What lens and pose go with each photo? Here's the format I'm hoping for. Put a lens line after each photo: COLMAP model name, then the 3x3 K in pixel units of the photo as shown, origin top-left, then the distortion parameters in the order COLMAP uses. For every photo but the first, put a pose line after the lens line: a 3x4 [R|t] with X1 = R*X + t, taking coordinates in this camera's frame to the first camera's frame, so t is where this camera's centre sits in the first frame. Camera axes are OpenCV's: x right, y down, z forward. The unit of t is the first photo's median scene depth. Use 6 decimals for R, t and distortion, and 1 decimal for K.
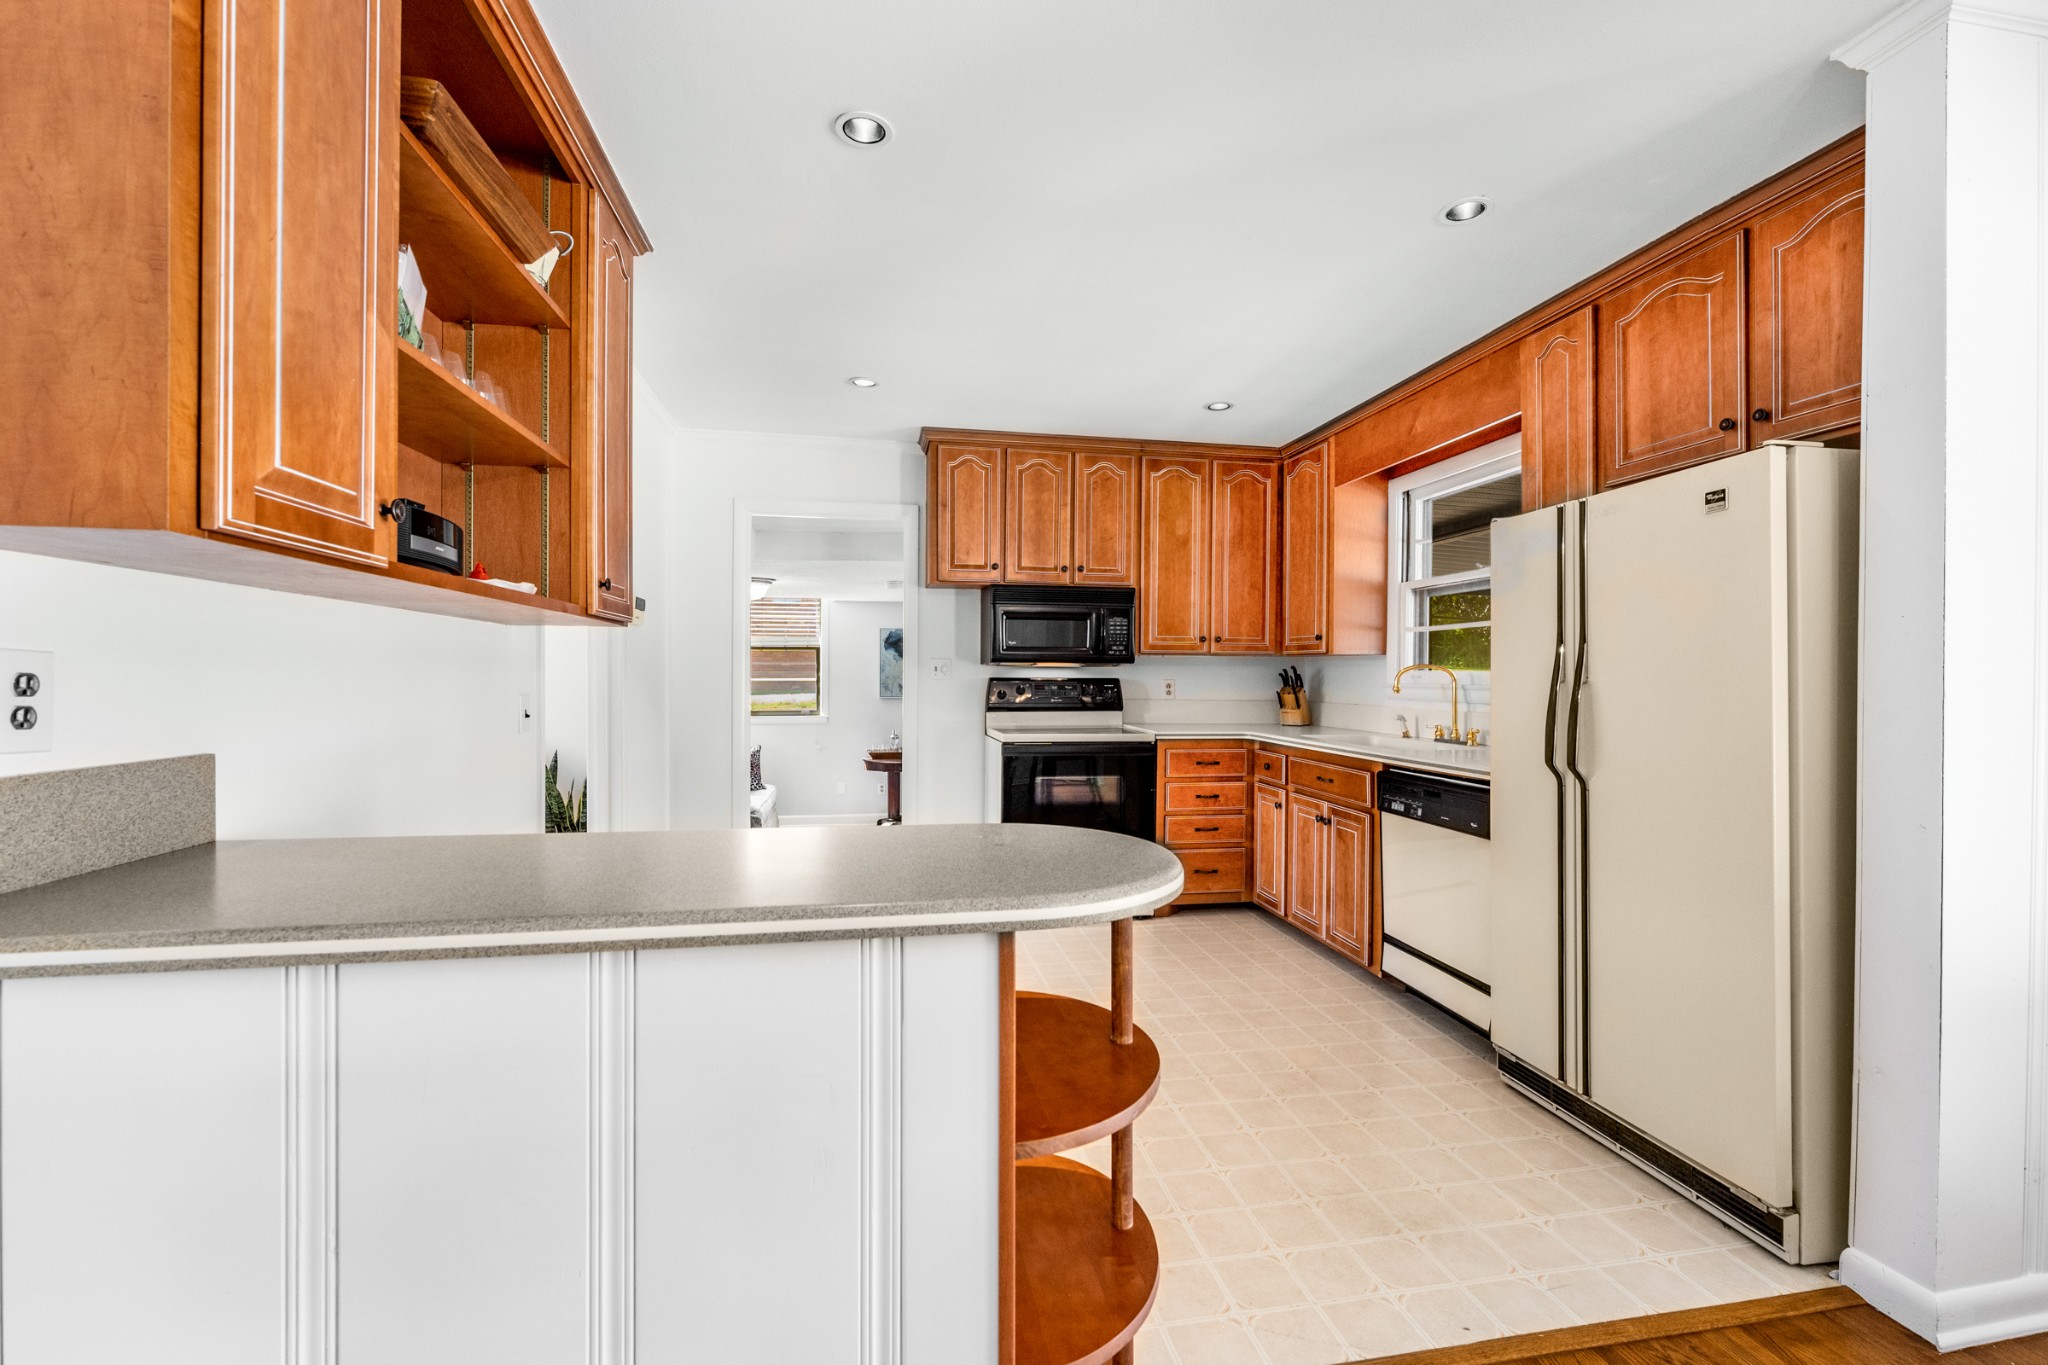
lens RADIAL K [[888.8, 0, 1017.0], [0, 888.8, 669.6], [0, 0, 1]] dist [-0.000031, -0.000013]
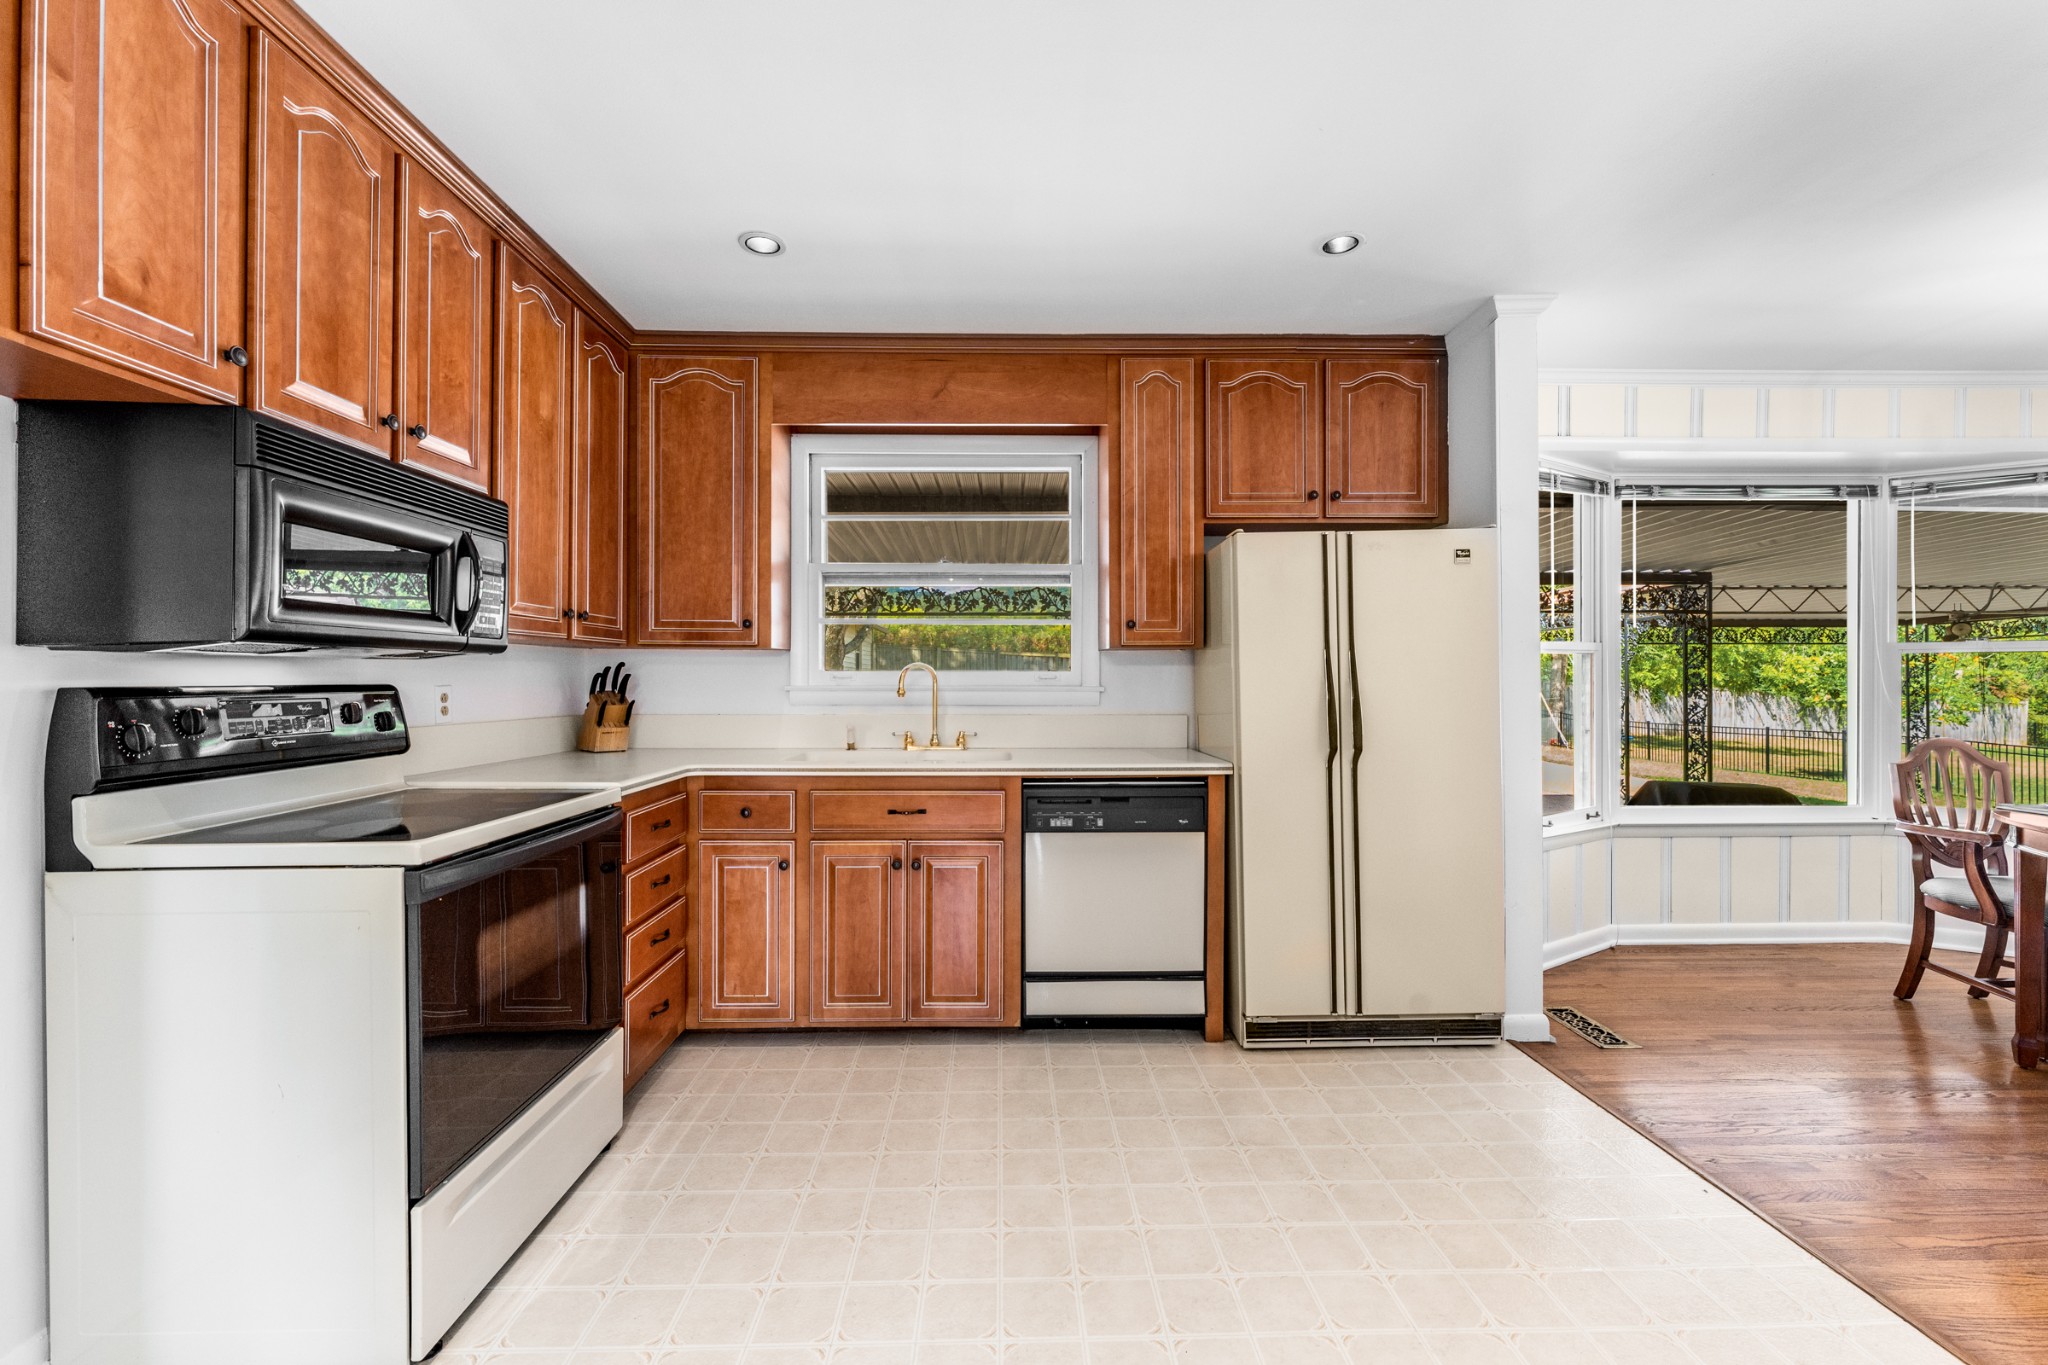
lens RADIAL K [[847.6, 0, 1015.7], [0, 847.6, 674.3], [0, 0, 1]] dist [0.000282, 0.000282]
pose [[0.137991, -0.002425, 0.990431, -0.426298], [-0.004130, 0.999987, 0.003024, 0.002572], [-0.990425, -0.004508, 0.137979, 0.934827]]
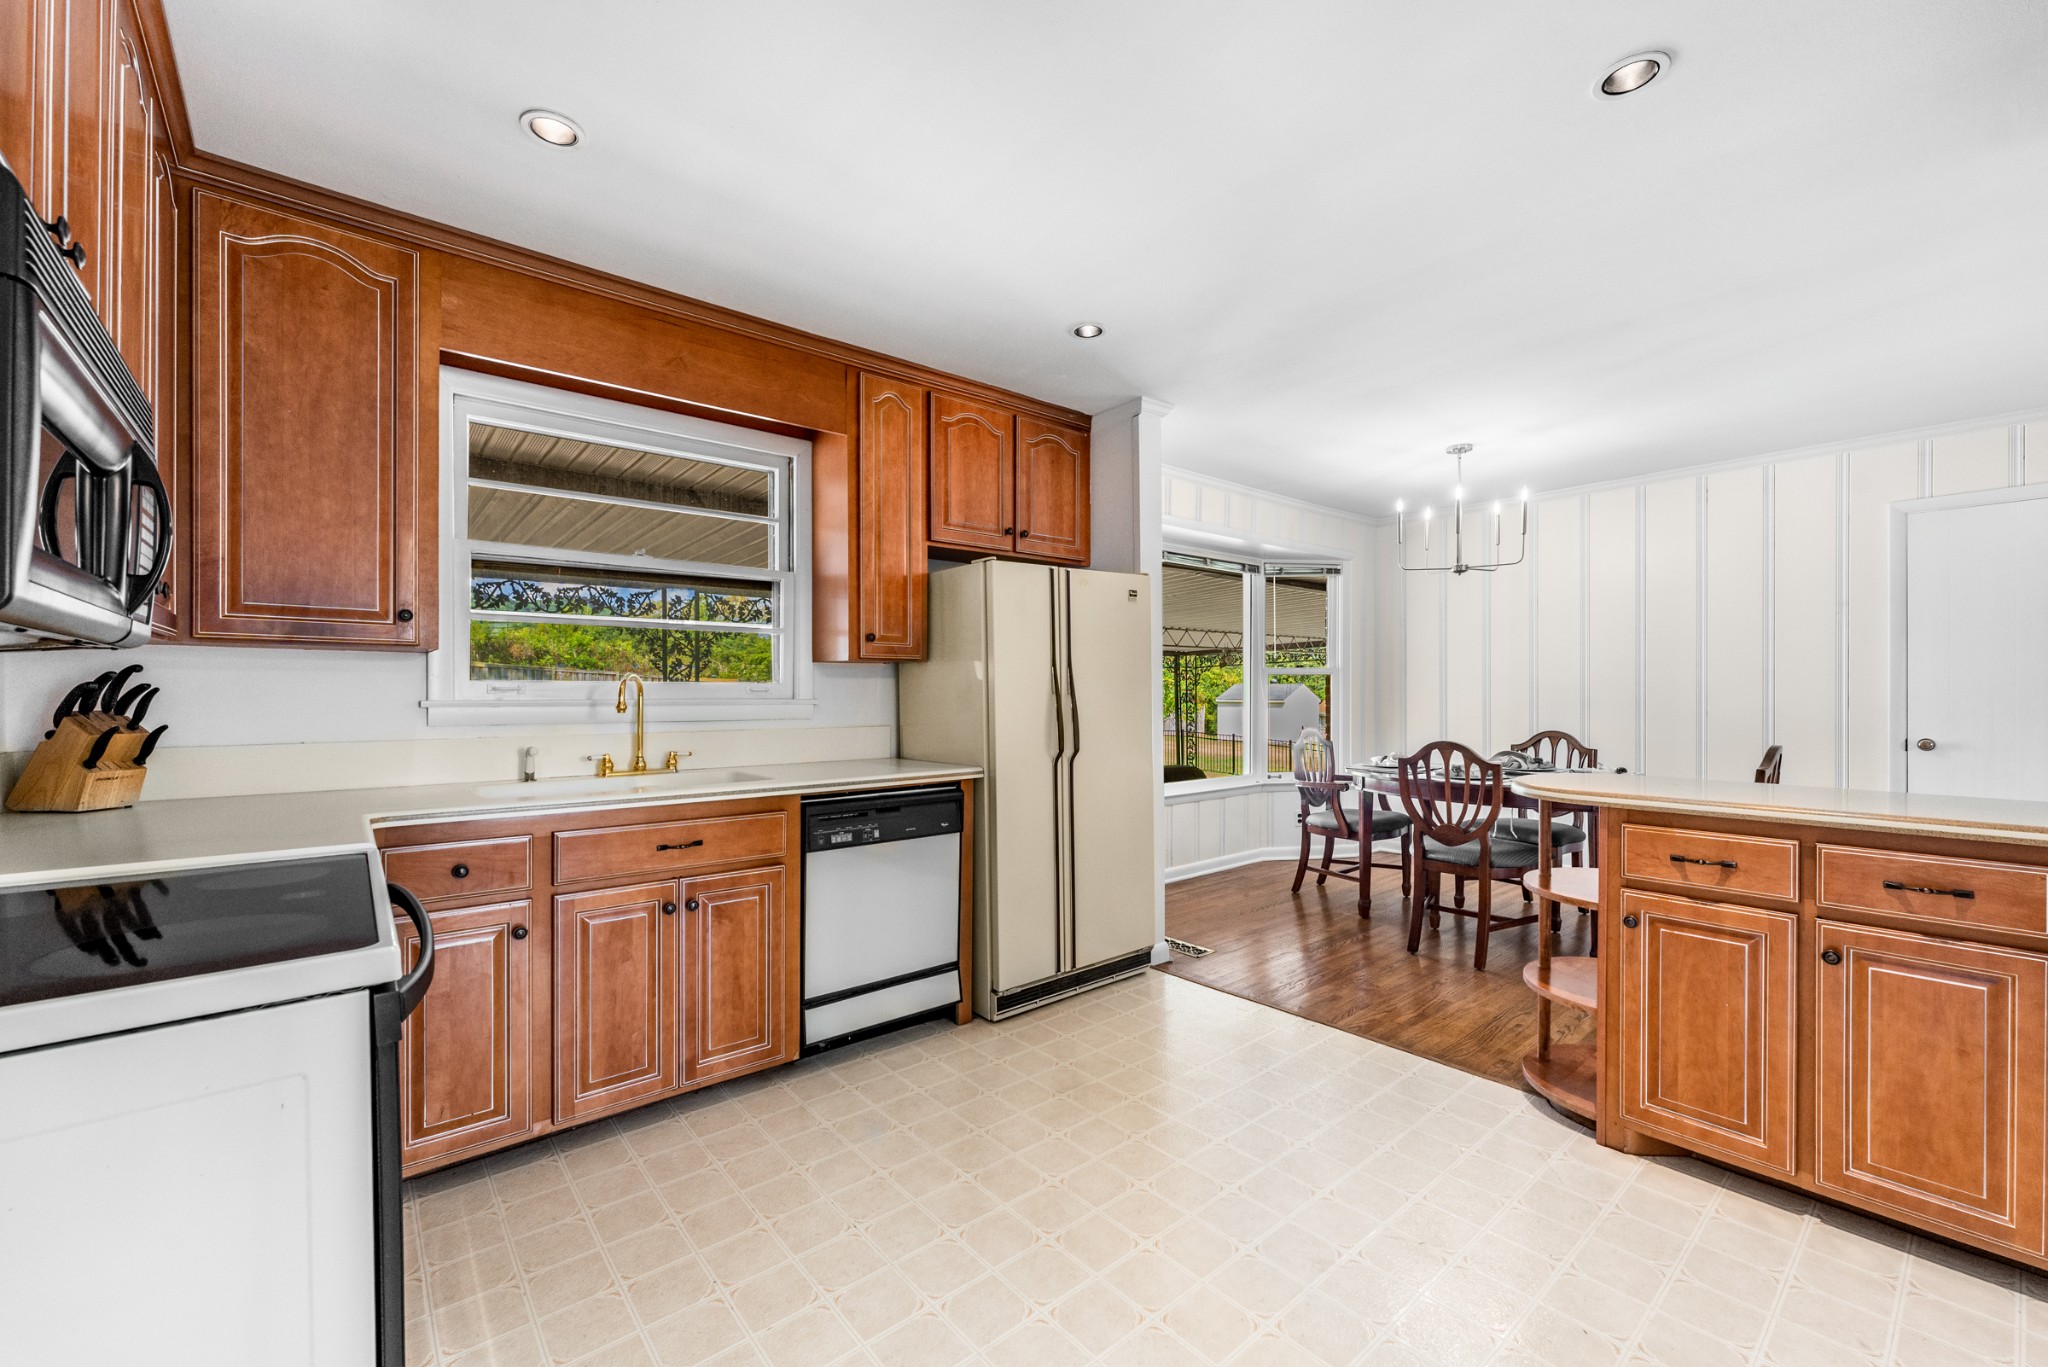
lens RADIAL K [[843.6, 0, 1040.0], [0, 843.6, 689.2], [0, 0, 1]] dist [-0.000001, 0.000088]
pose [[-0.526461, -0.004923, 0.850185, -0.382824], [-0.007943, 0.999968, 0.000871, 0.005413], [-0.850162, -0.006294, -0.526484, 1.281342]]
